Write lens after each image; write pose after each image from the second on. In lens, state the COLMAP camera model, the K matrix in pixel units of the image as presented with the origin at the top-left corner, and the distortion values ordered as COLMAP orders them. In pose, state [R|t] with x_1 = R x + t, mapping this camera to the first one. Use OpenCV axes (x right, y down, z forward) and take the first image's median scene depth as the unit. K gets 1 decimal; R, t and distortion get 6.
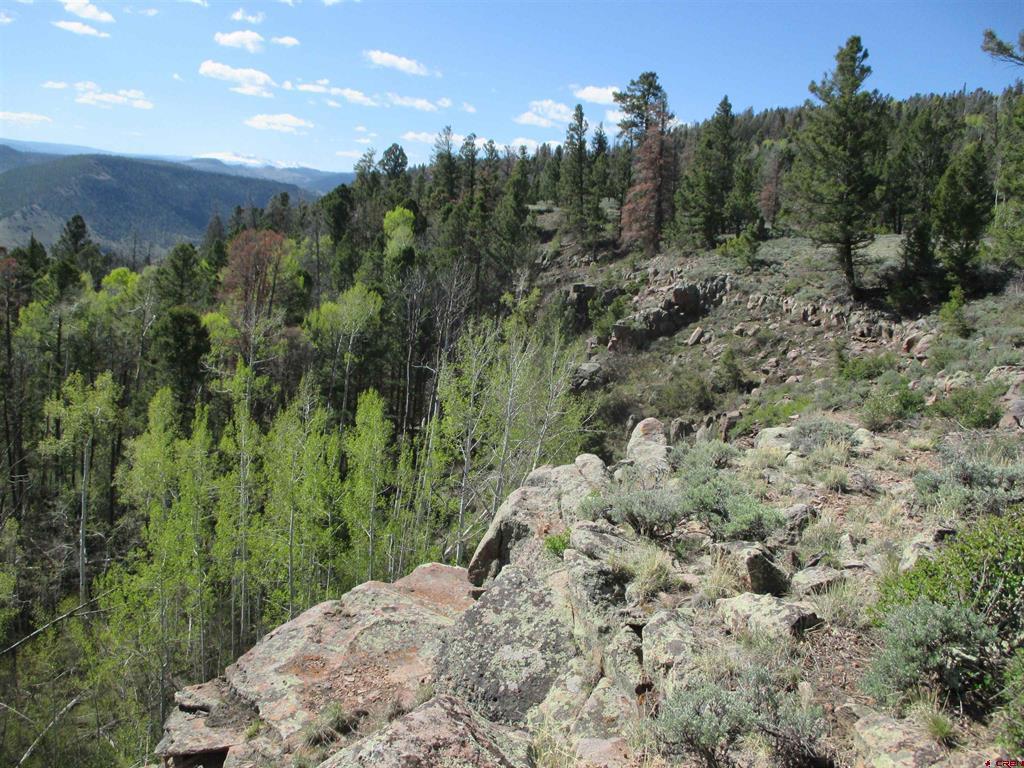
lens RADIAL K [[843.7, 0, 513.4], [0, 843.7, 375.2], [0, 0, 1]] dist [-0.035603, 0.005864]
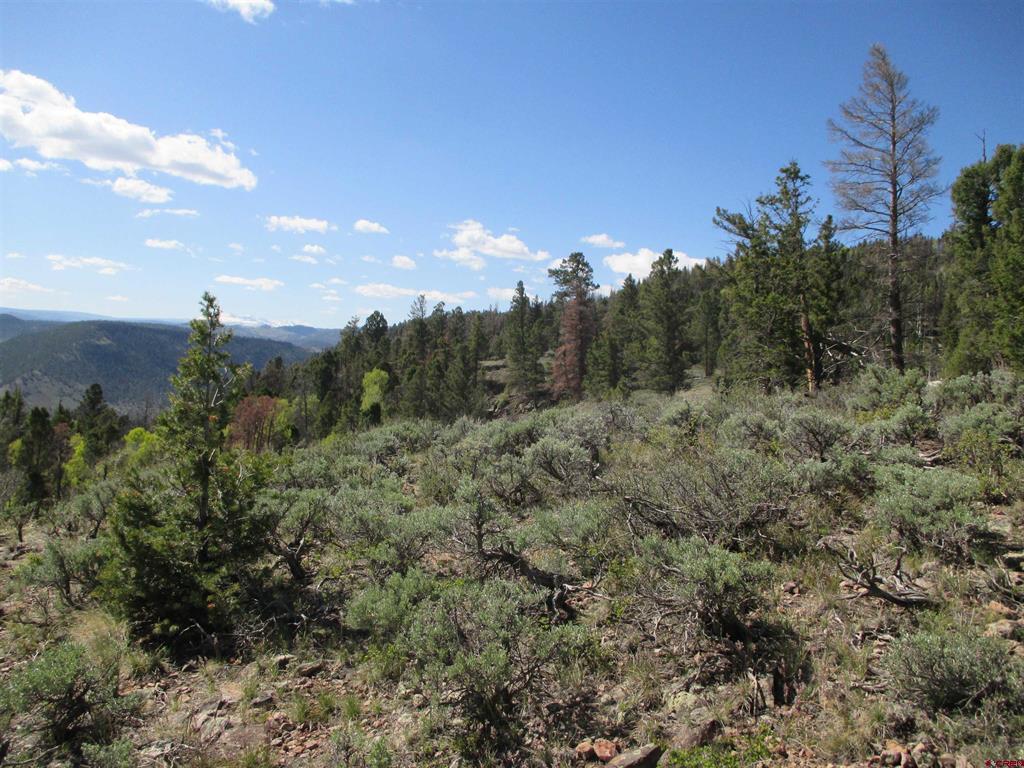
lens RADIAL K [[868.7, 0, 519.3], [0, 868.7, 379.2], [0, 0, 1]] dist [-0.031718, 0.004748]
pose [[0.999221, -0.038824, 0.007011, 0.060097], [0.039449, 0.985254, -0.166490, 0.027253], [-0.000444, 0.166637, 0.986018, -0.209577]]
